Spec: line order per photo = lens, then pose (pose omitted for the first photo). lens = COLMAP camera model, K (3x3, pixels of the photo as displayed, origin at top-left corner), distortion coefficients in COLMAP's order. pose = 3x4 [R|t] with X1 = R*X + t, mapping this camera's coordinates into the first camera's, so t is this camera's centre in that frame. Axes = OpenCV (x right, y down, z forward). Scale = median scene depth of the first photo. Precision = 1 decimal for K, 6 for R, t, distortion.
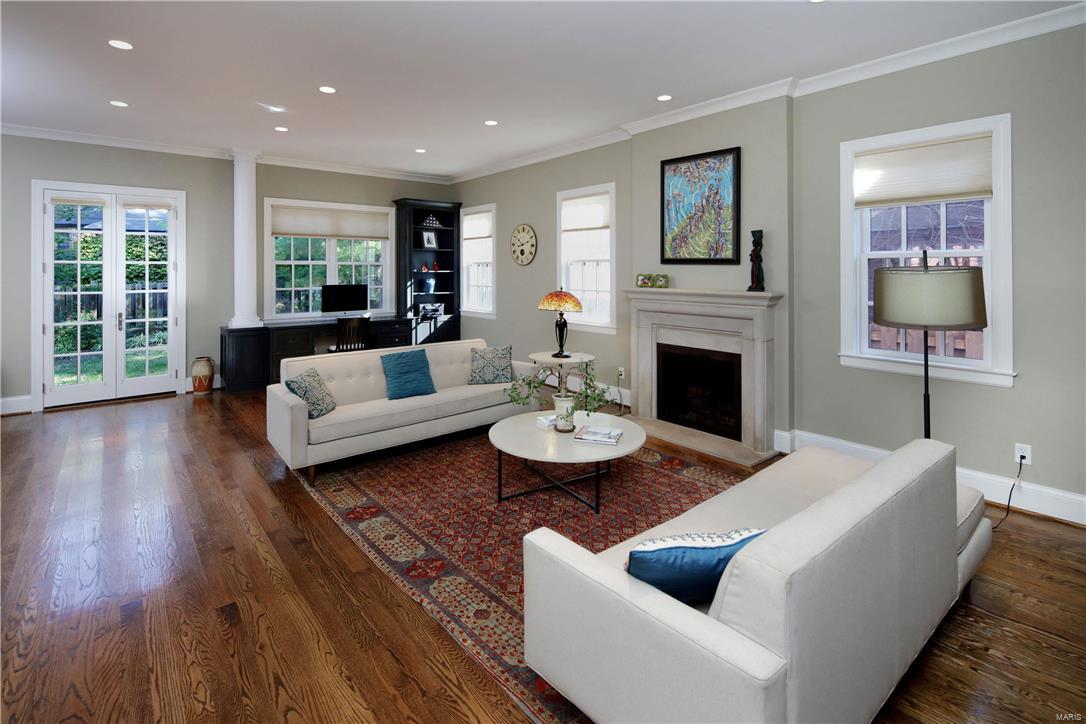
lens RADIAL K [[518.7, 0, 543.0], [0, 518.7, 362.0], [0, 0, 1]] dist [-0.001467, -0.000086]
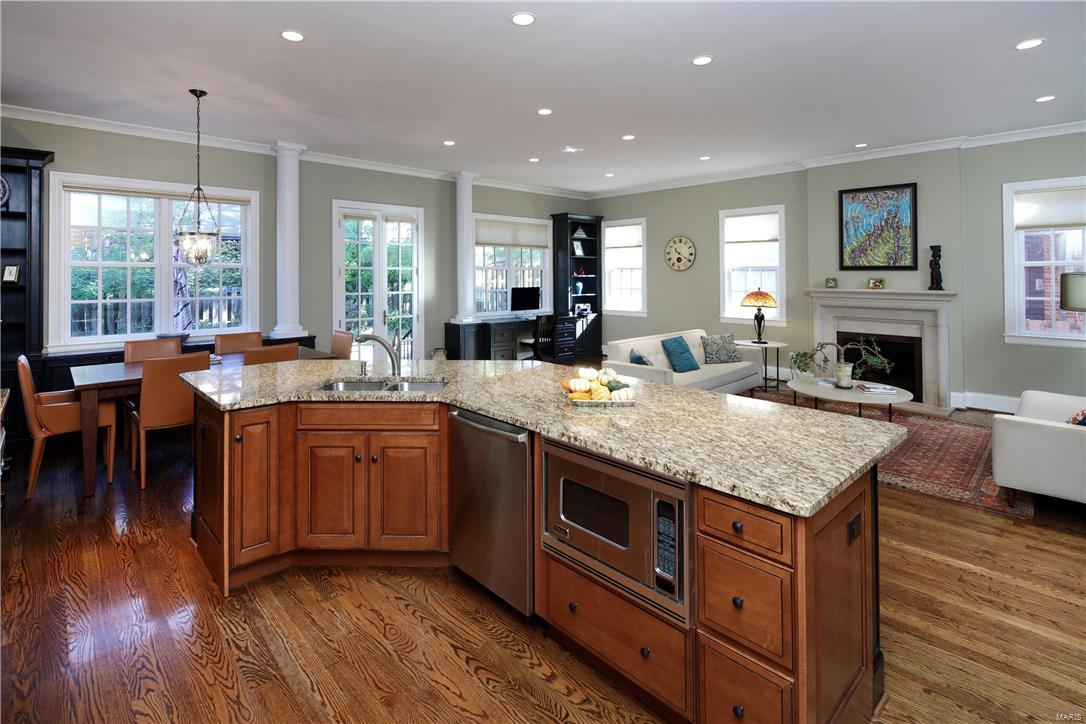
lens RADIAL K [[556.7, 0, 501.0], [0, 556.7, 367.9], [0, 0, 1]] dist [0.001104, 0.000346]
pose [[0.997724, -0.010563, 0.066600, -0.588025], [0.011251, 0.999887, -0.009961, 0.048771], [-0.066487, 0.010688, 0.997730, -0.267591]]
